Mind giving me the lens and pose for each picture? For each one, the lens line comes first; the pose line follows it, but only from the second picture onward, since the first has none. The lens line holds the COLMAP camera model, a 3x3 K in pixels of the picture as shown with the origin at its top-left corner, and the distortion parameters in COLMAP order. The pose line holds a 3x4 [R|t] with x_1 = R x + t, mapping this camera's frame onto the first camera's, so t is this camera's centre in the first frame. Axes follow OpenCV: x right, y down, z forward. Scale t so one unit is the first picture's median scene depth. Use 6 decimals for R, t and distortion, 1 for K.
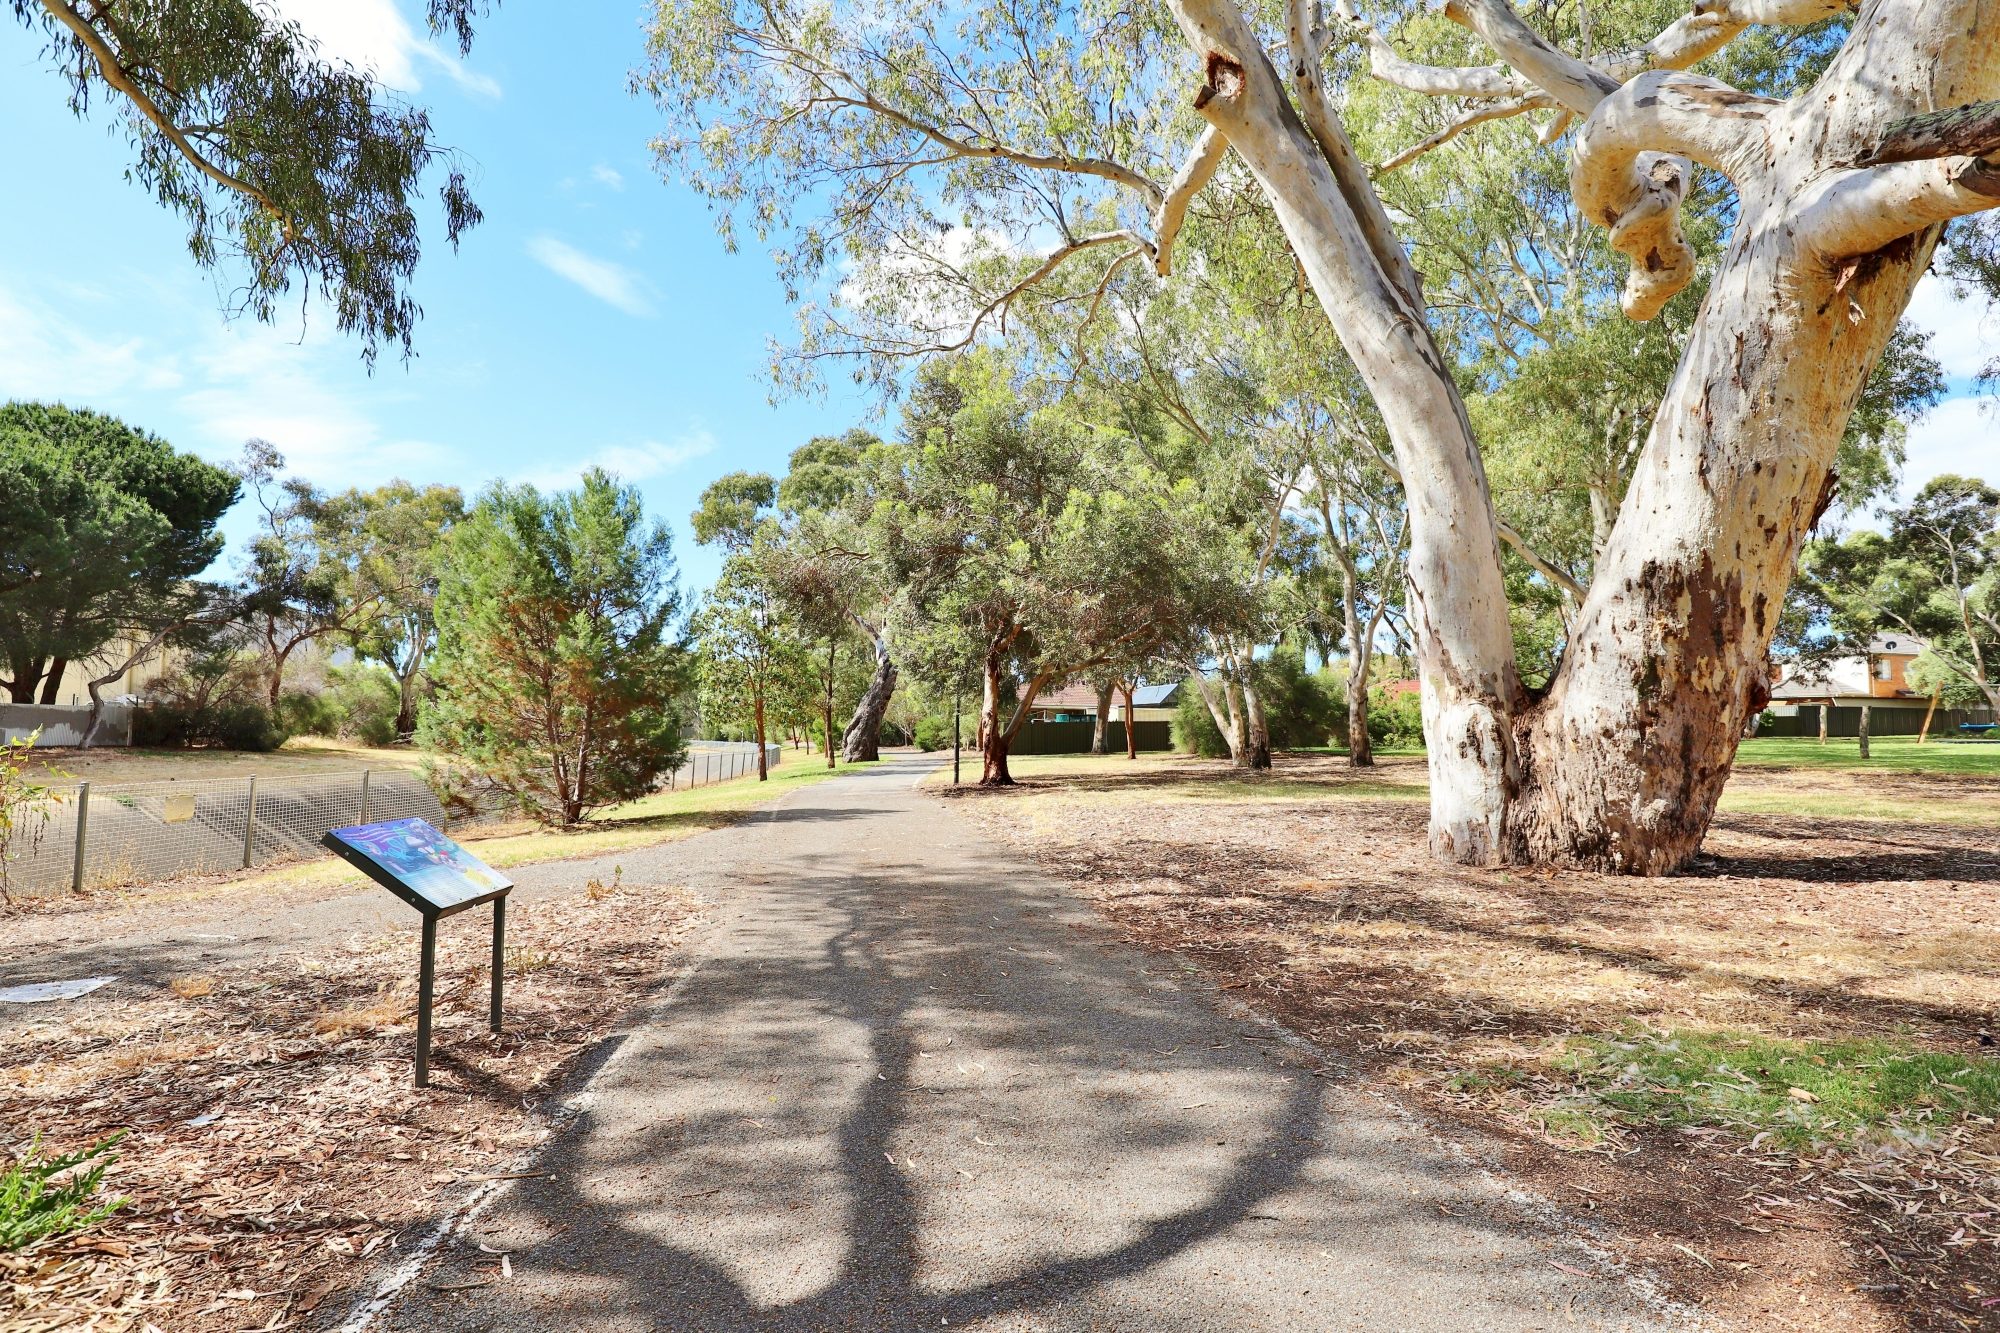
lens RADIAL K [[1032.7, 0, 1000.0], [0, 1032.7, 666.5], [0, 0, 1]] dist [-0.033748, 0.000275]
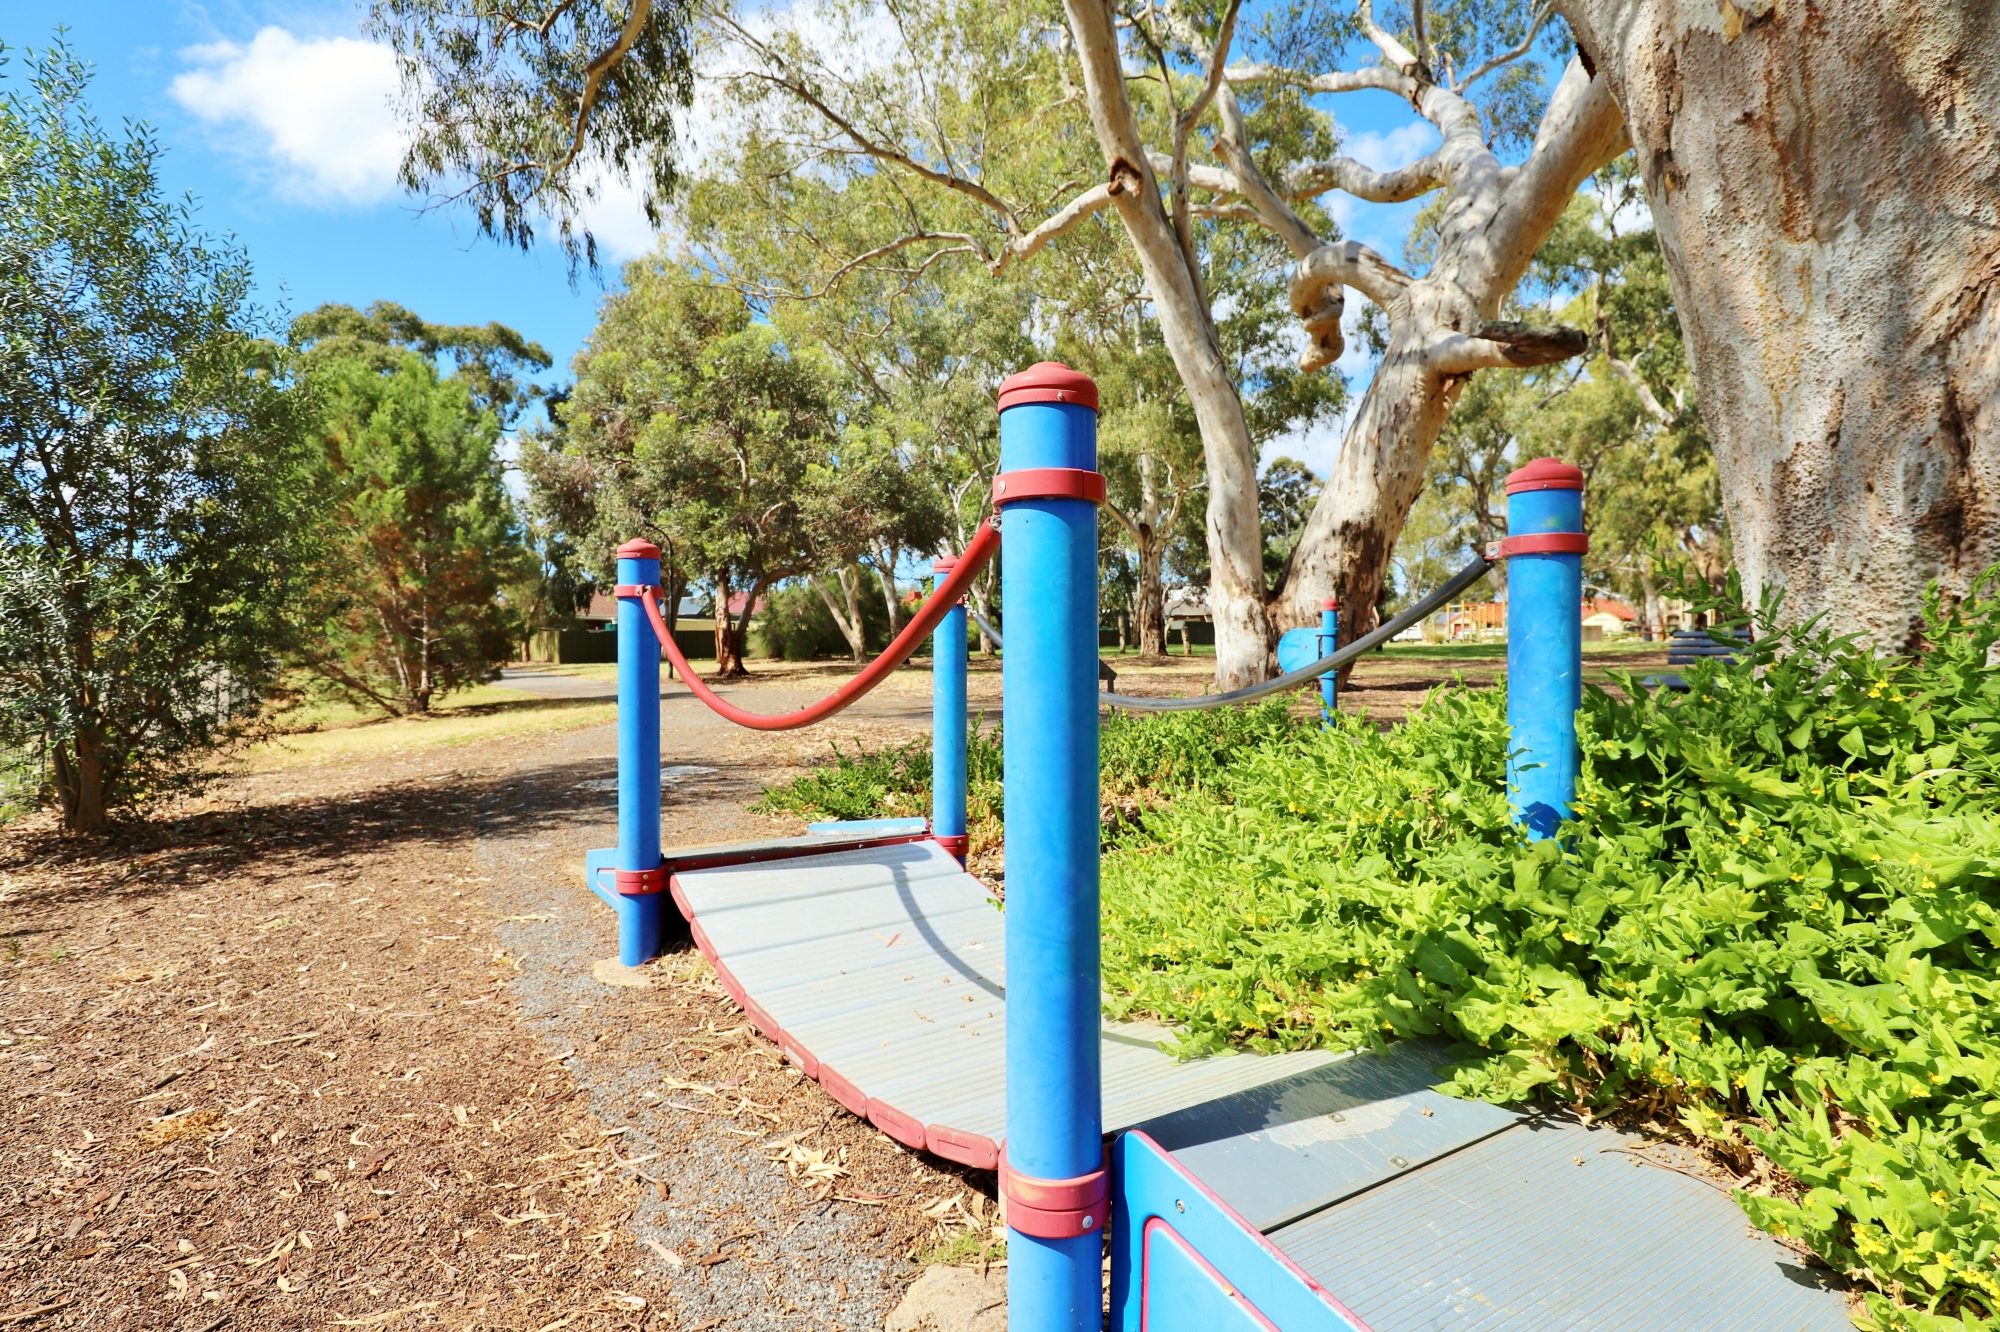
lens RADIAL K [[1032.7, 0, 1000.0], [0, 1032.7, 666.0], [0, 0, 1]] dist [-0.033748, 0.000275]
pose [[0.858769, -0.015992, 0.512114, -0.778487], [-0.024256, 0.997123, 0.071812, 0.036881], [-0.511789, -0.074092, 0.855910, -0.263253]]
